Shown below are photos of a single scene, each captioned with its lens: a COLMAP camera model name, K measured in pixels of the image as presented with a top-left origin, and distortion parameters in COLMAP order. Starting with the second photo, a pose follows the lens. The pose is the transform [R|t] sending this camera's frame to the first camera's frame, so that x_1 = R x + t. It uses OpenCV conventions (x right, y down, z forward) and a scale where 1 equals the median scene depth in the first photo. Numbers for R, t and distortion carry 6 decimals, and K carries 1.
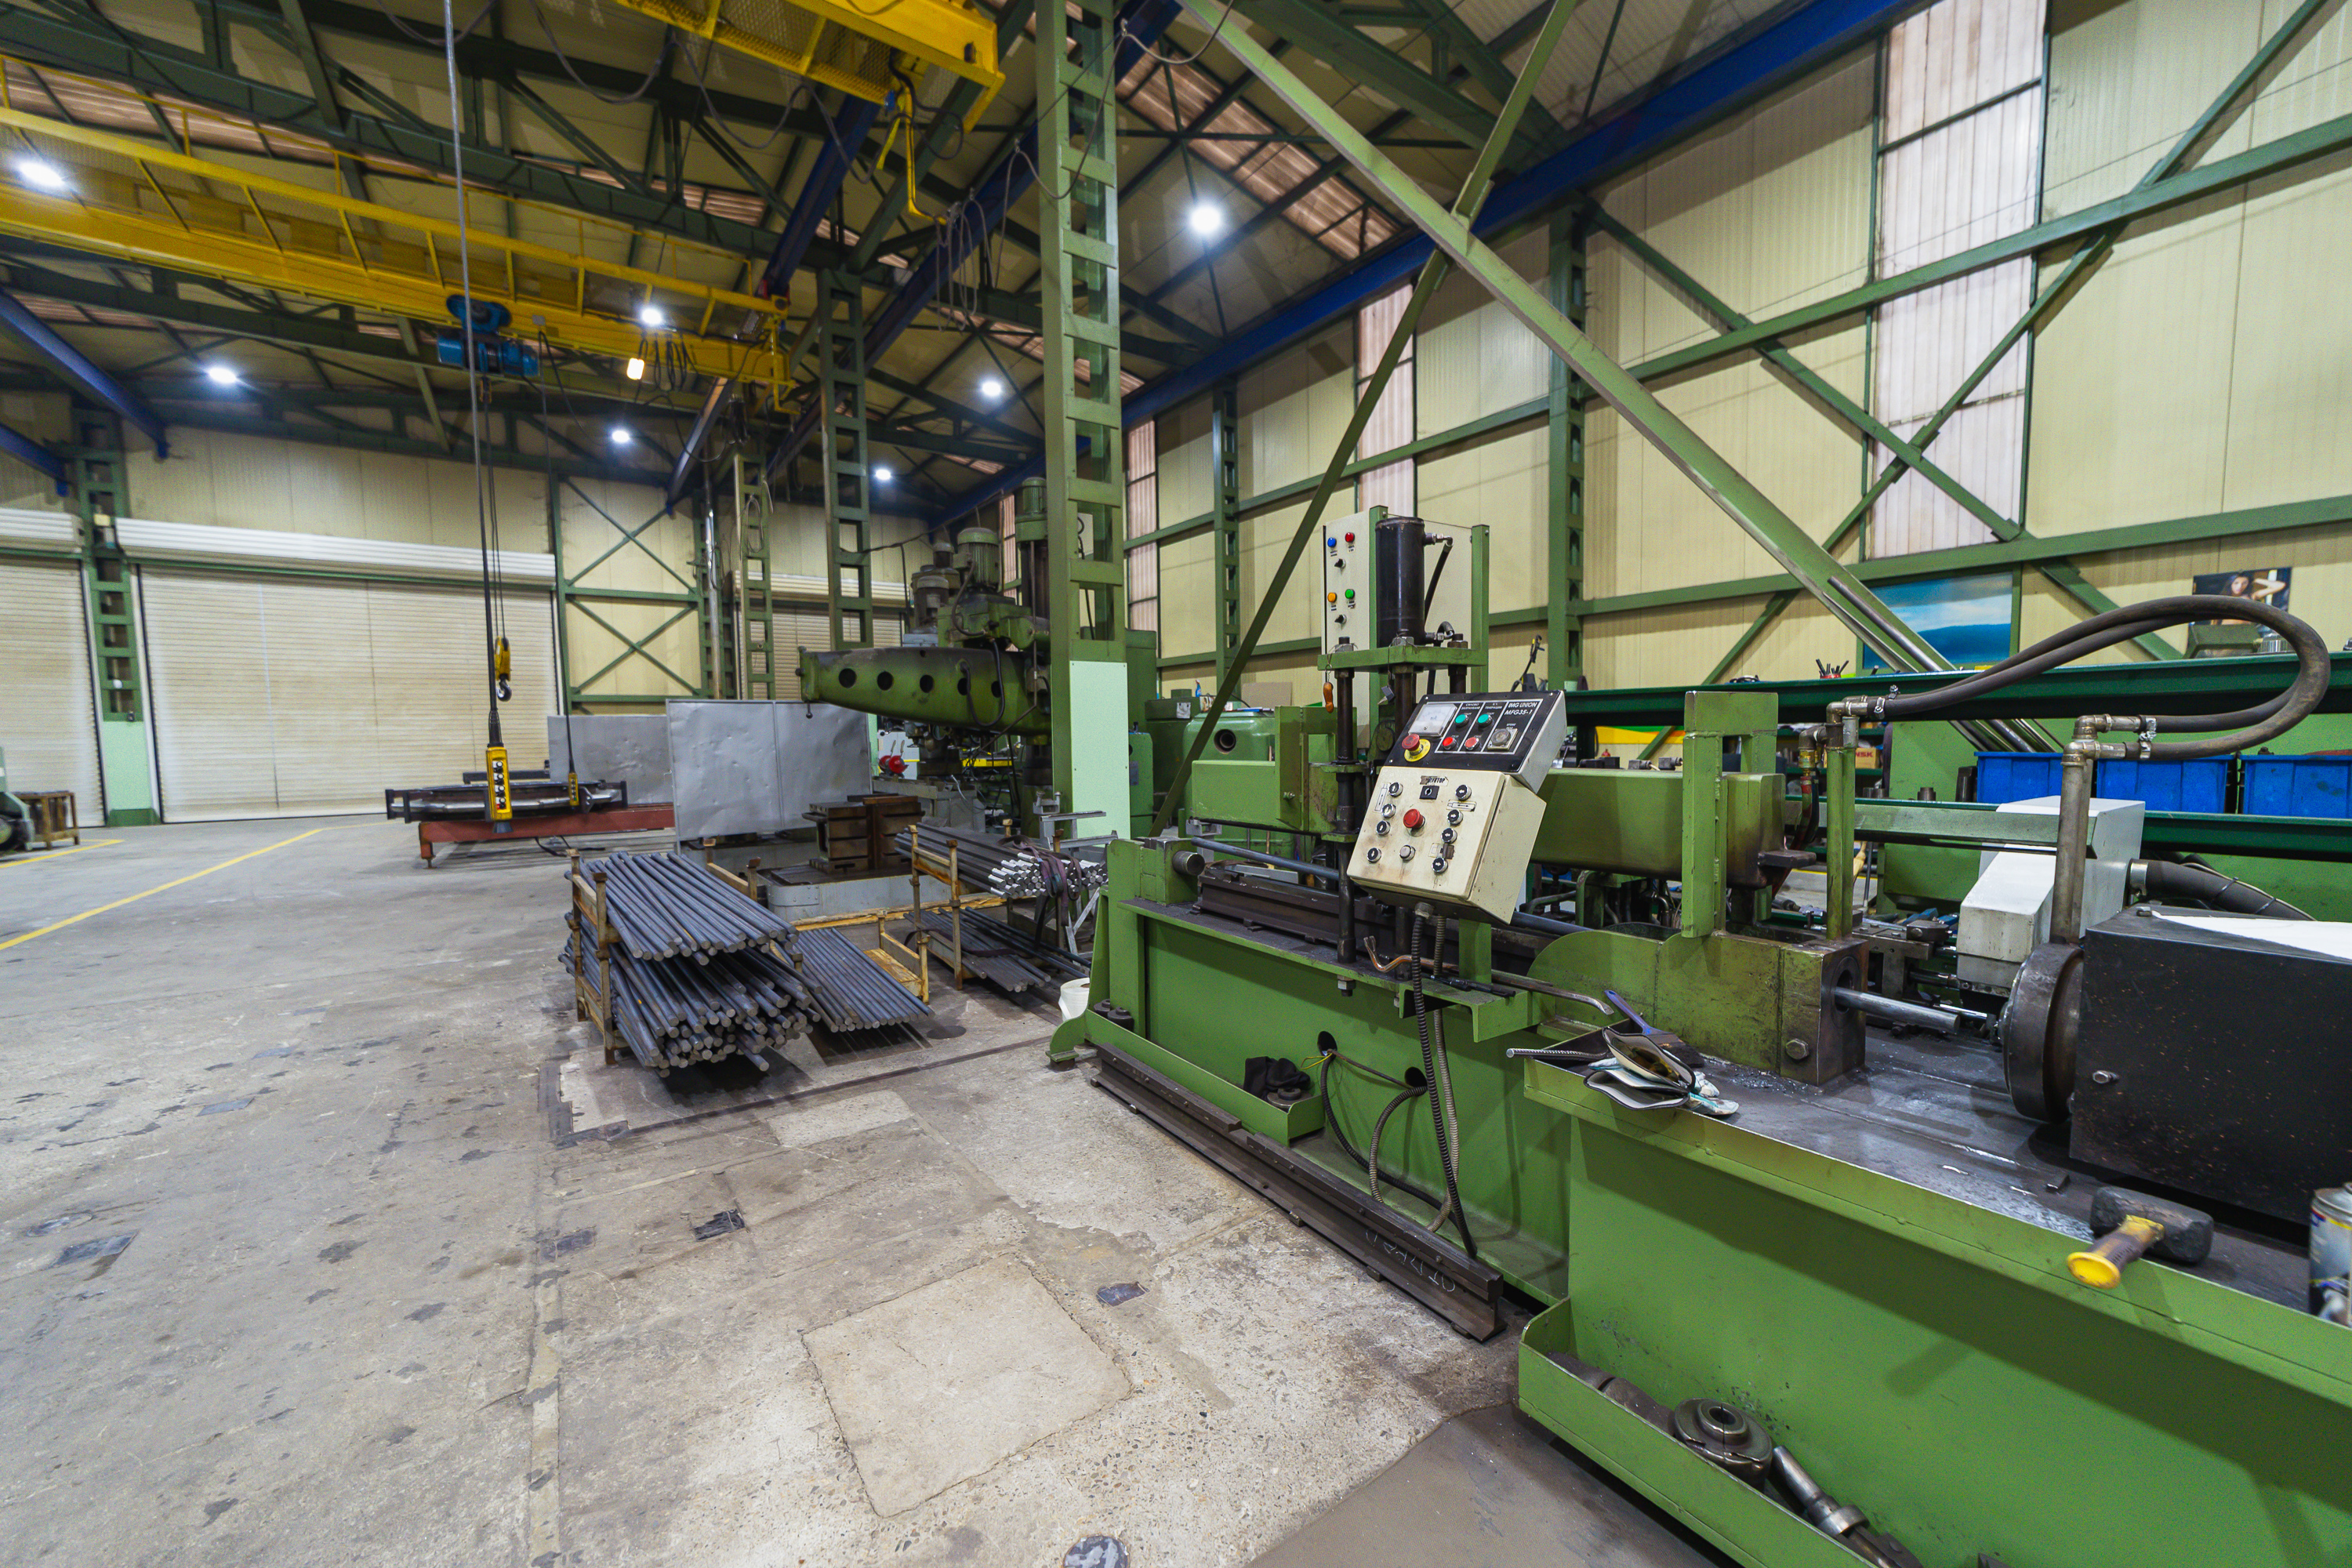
lens RADIAL K [[902.3, 0, 1175.1], [0, 902.3, 792.5], [0, 0, 1]] dist [-0.018843, 0.010956]
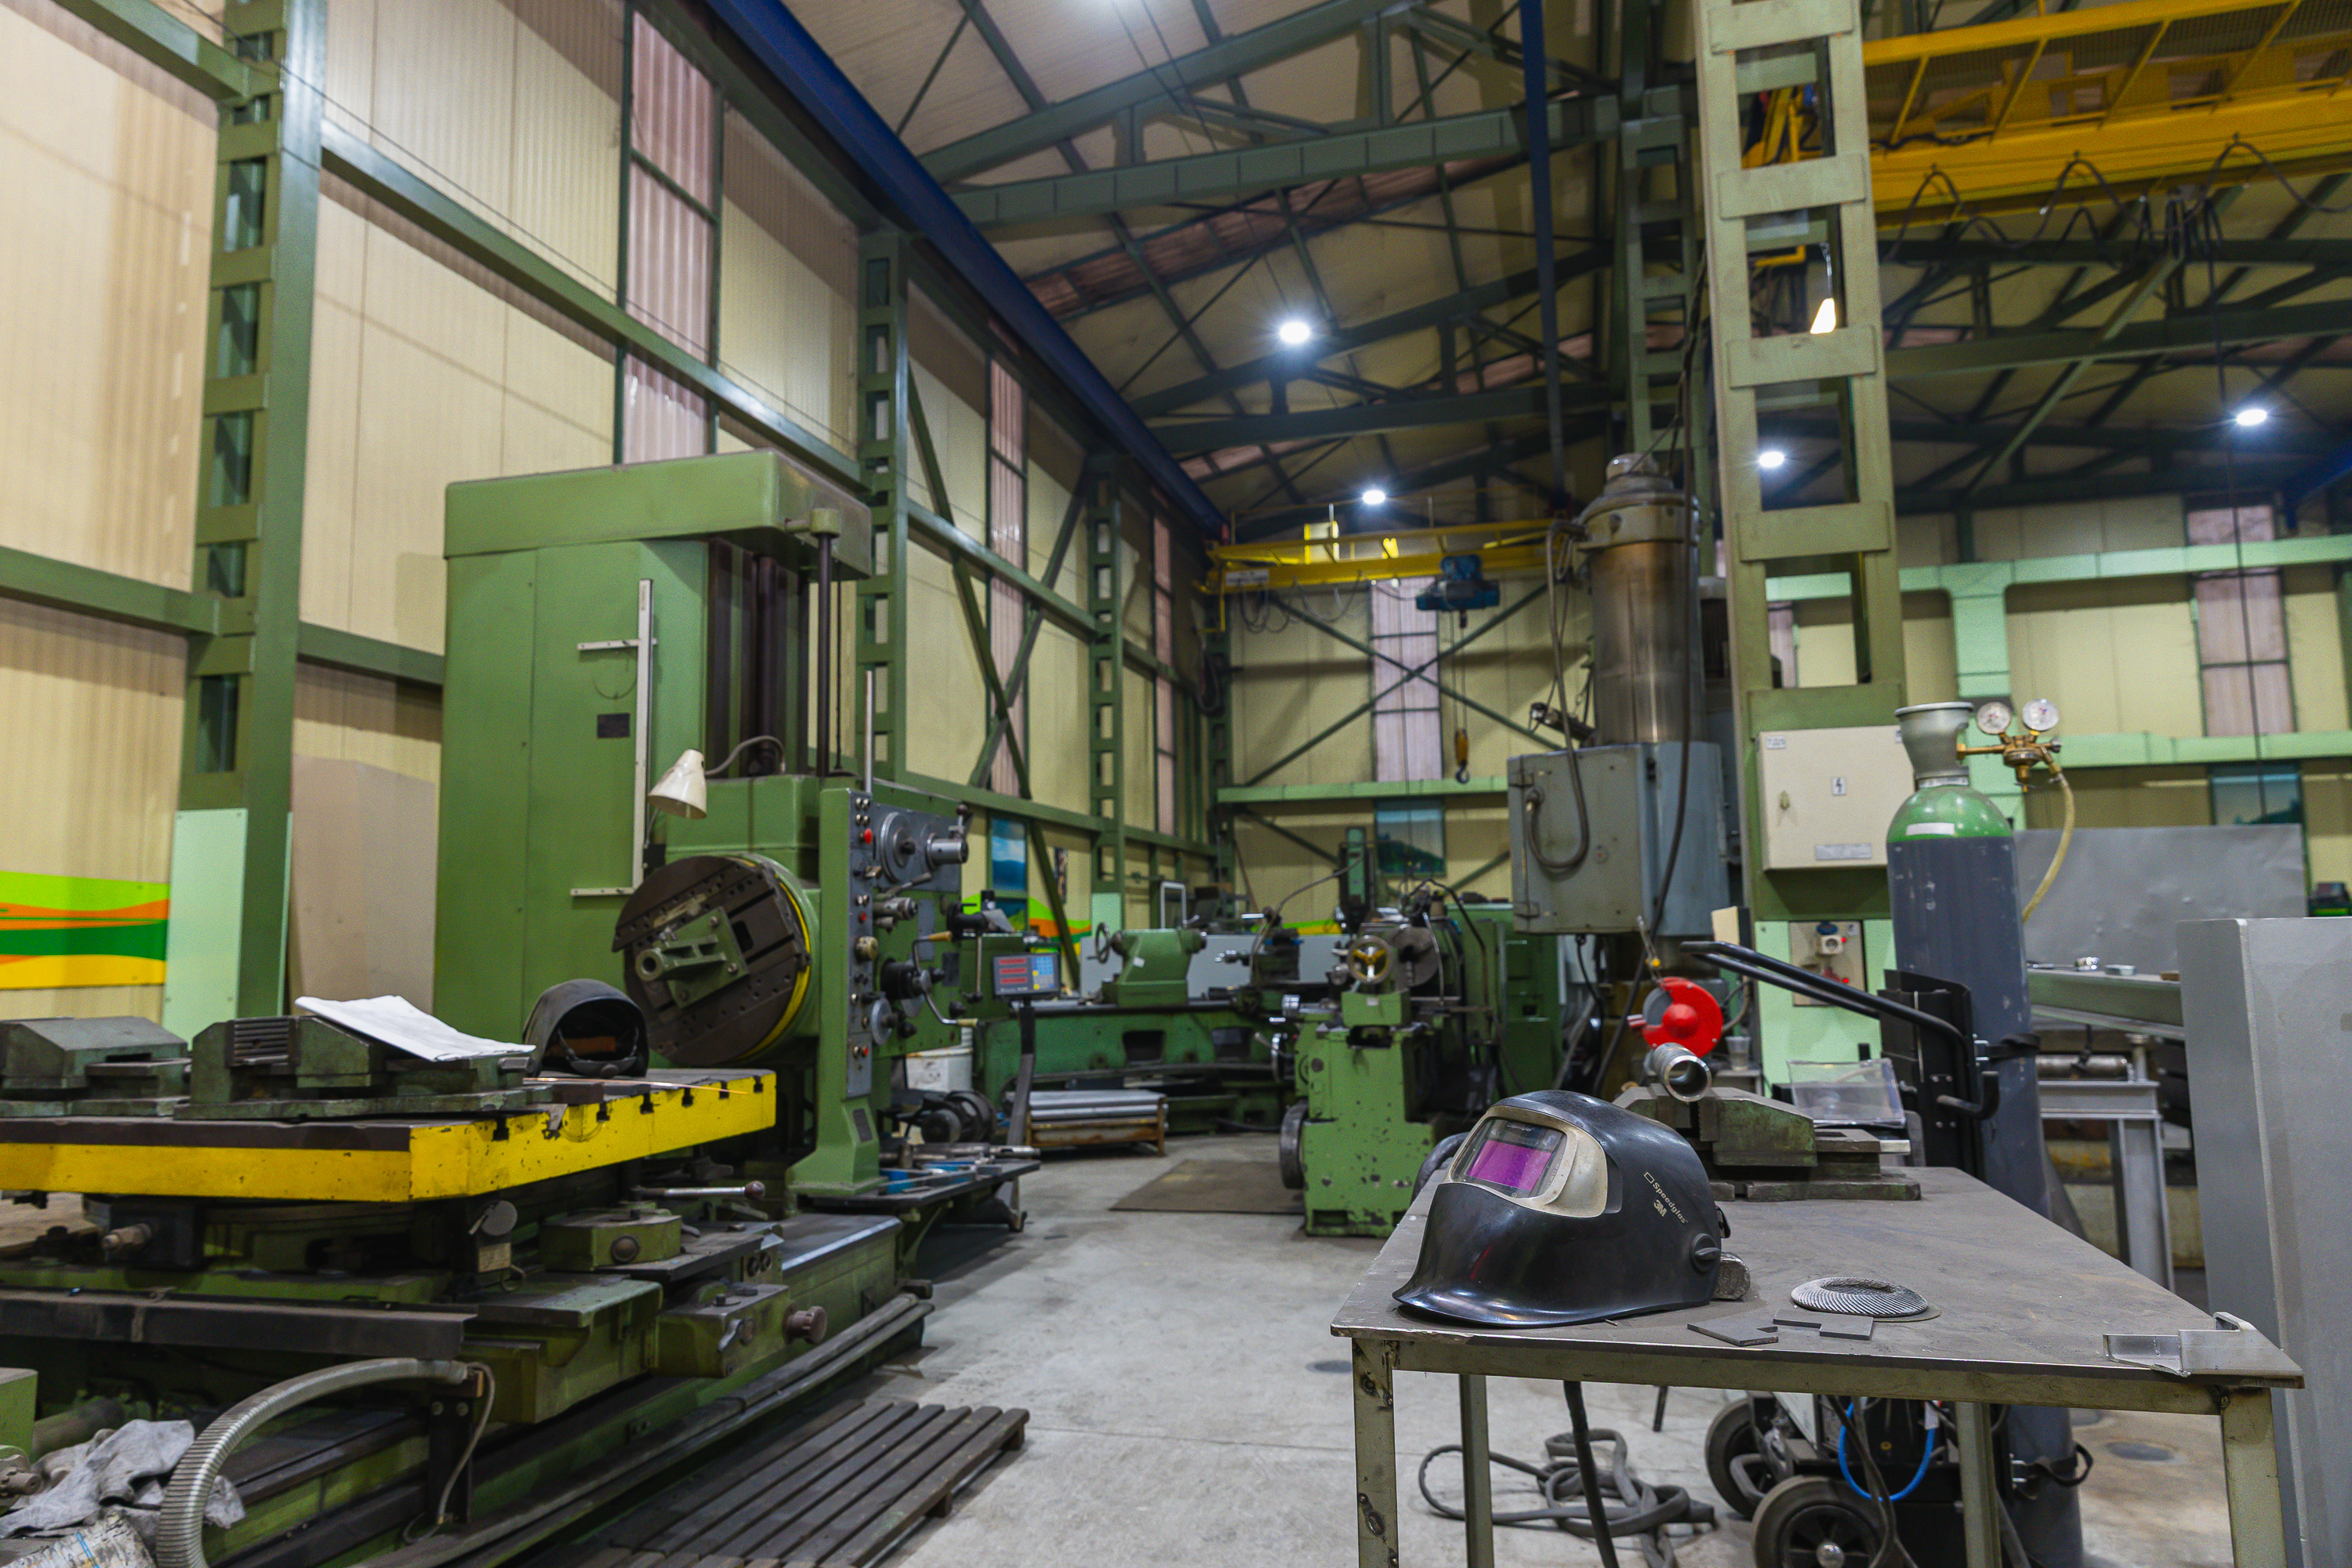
lens RADIAL K [[1547.7, 0, 1176.7], [0, 1547.7, 770.1], [0, 0, 1]] dist [0.006643, -0.004182]
pose [[-0.643935, 0.111546, 0.756905, -0.828064], [0.074654, 0.993754, -0.082940, -0.109653], [-0.761429, 0.003098, -0.648241, 2.061056]]
